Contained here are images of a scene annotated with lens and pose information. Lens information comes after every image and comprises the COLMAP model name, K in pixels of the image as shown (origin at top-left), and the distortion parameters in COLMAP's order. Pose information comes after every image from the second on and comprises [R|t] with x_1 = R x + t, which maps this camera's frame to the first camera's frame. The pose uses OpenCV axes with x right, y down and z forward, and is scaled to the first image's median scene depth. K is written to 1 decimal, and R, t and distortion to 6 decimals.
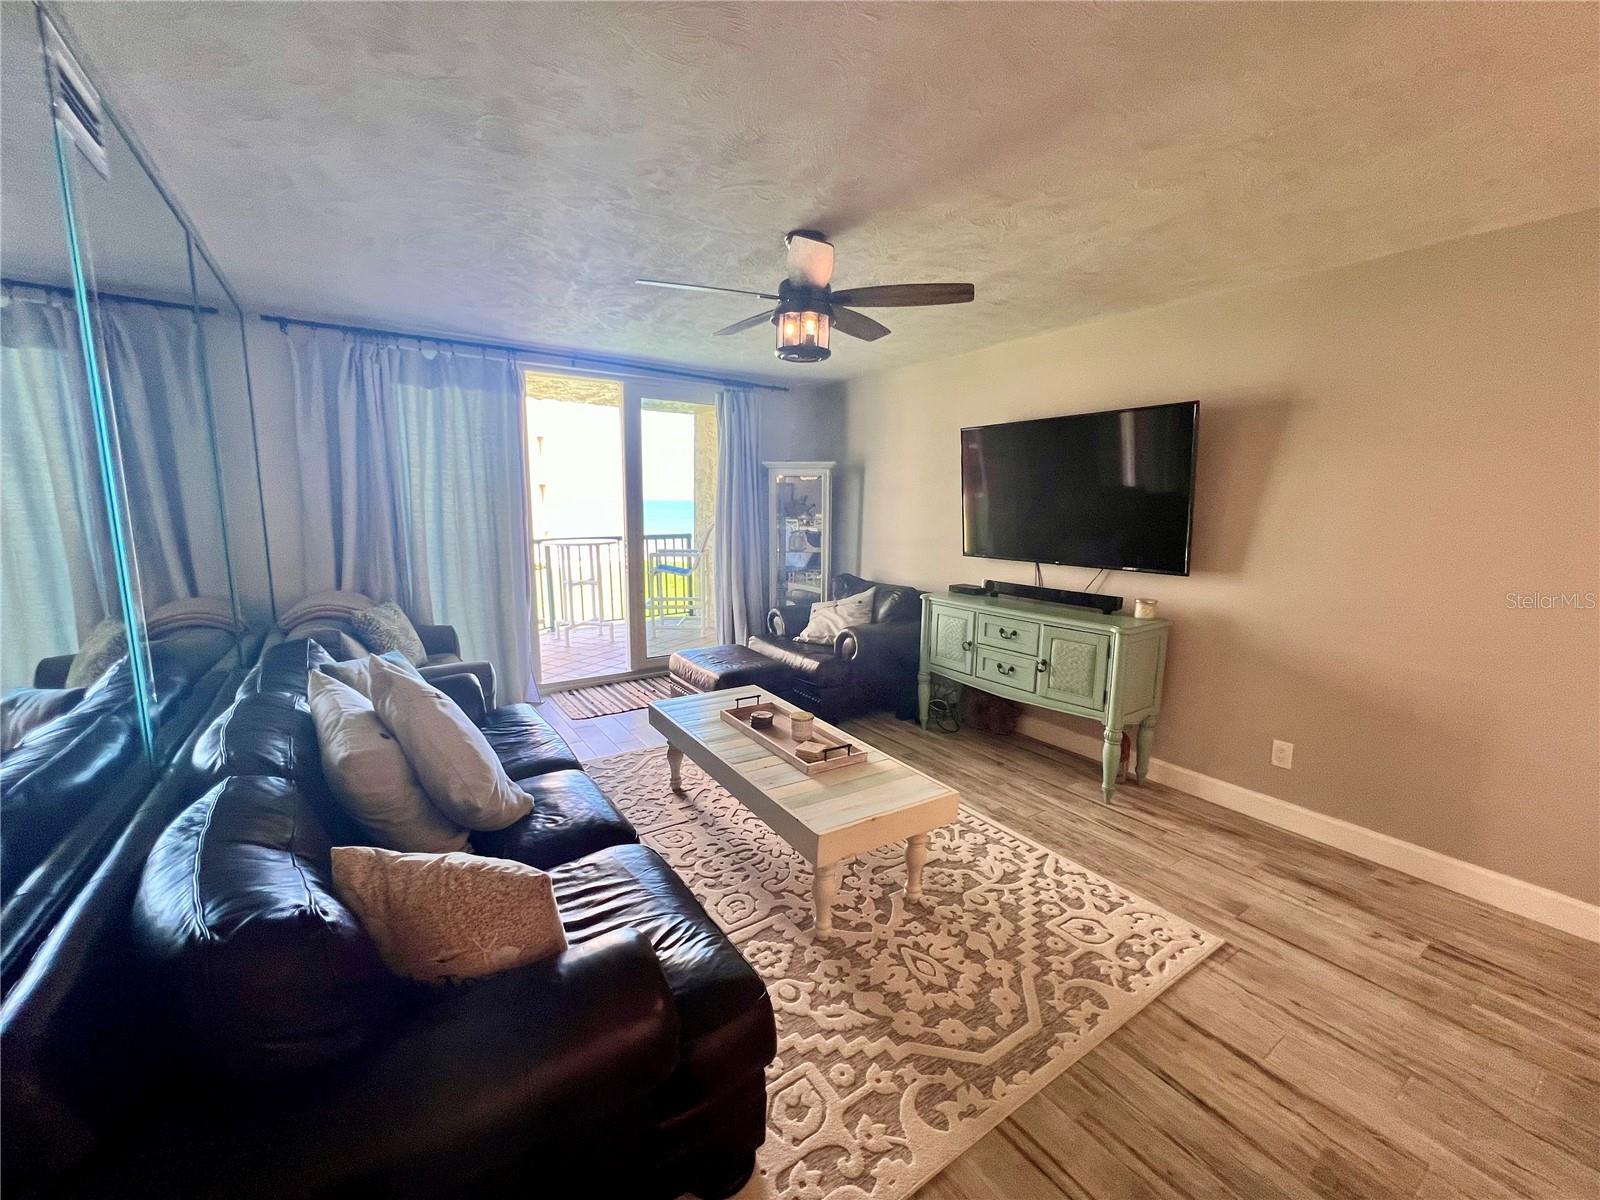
lens RADIAL K [[642.3, 0, 799.7], [0, 642.3, 601.5], [0, 0, 1]] dist [-0.001101, -0.000661]
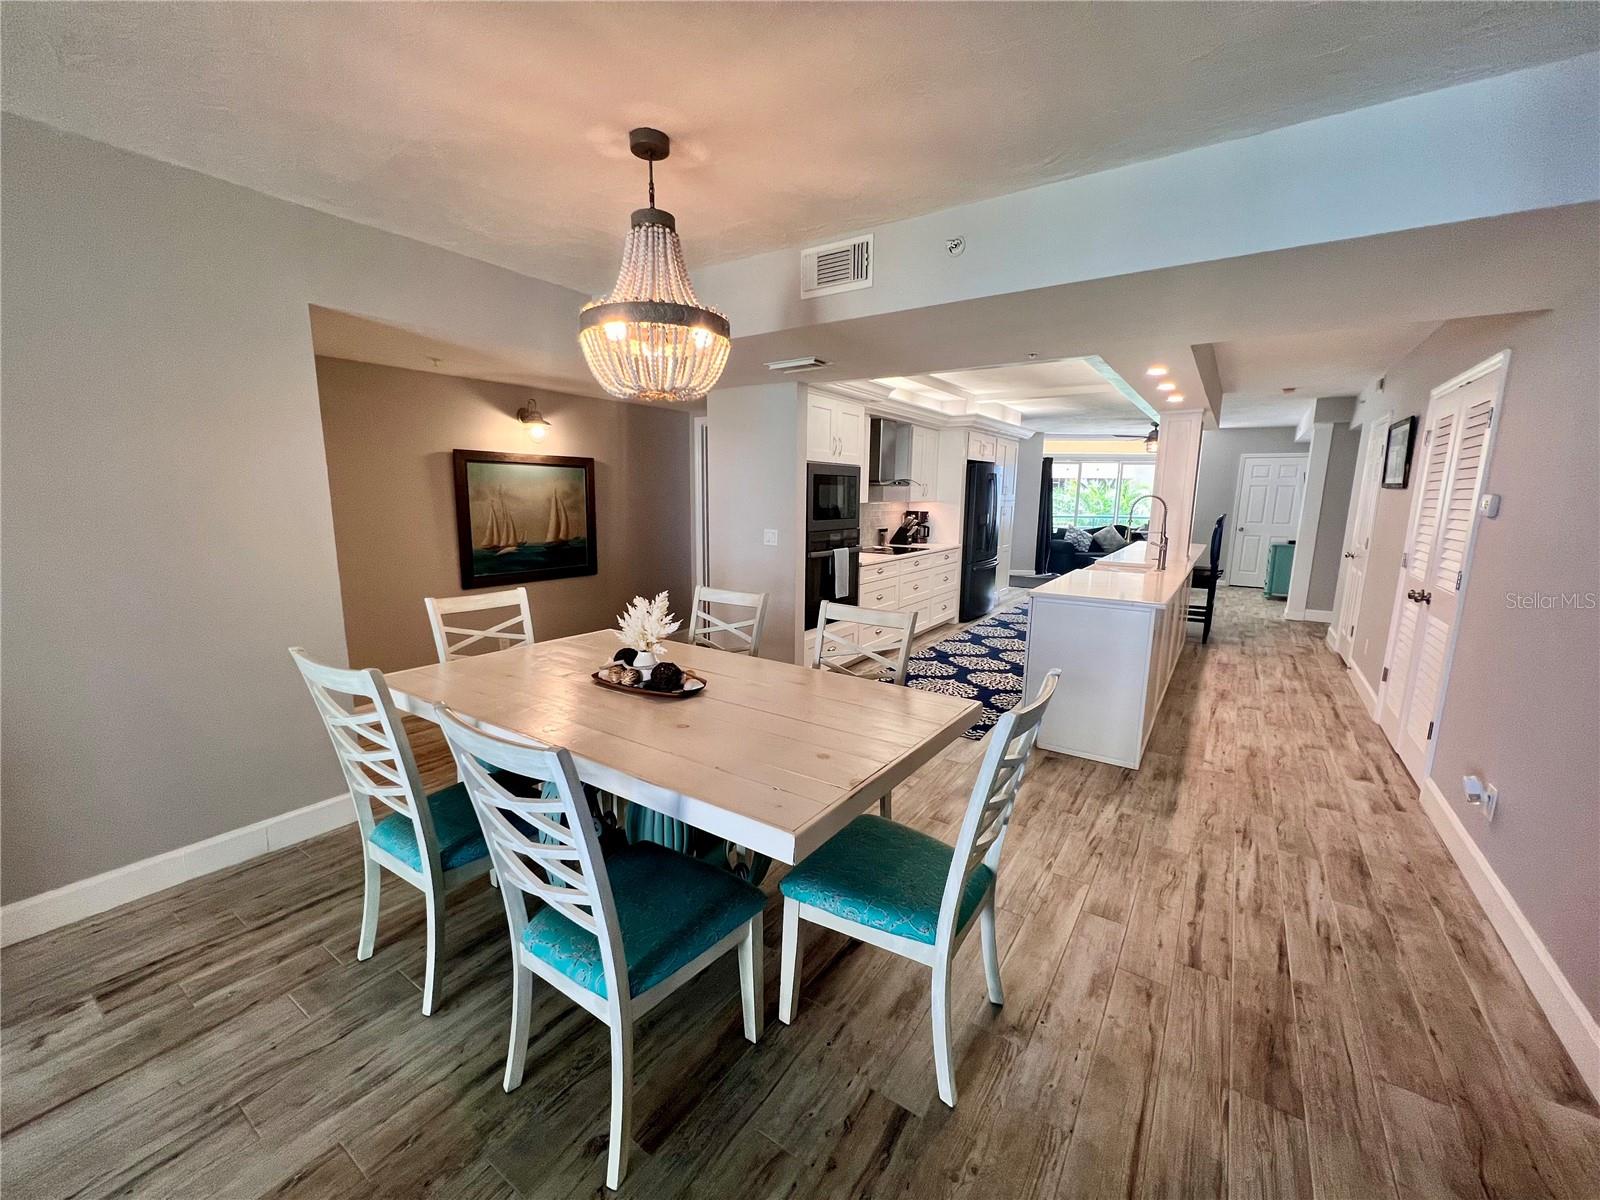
lens RADIAL K [[645.4, 0, 797.5], [0, 645.4, 603.4], [0, 0, 1]] dist [-0.002291, 0.000696]
pose [[-0.372293, -0.180340, 0.910426, -0.008177], [0.124983, 0.962264, 0.241717, -0.033338], [-0.919661, 0.203777, -0.335705, 0.331379]]
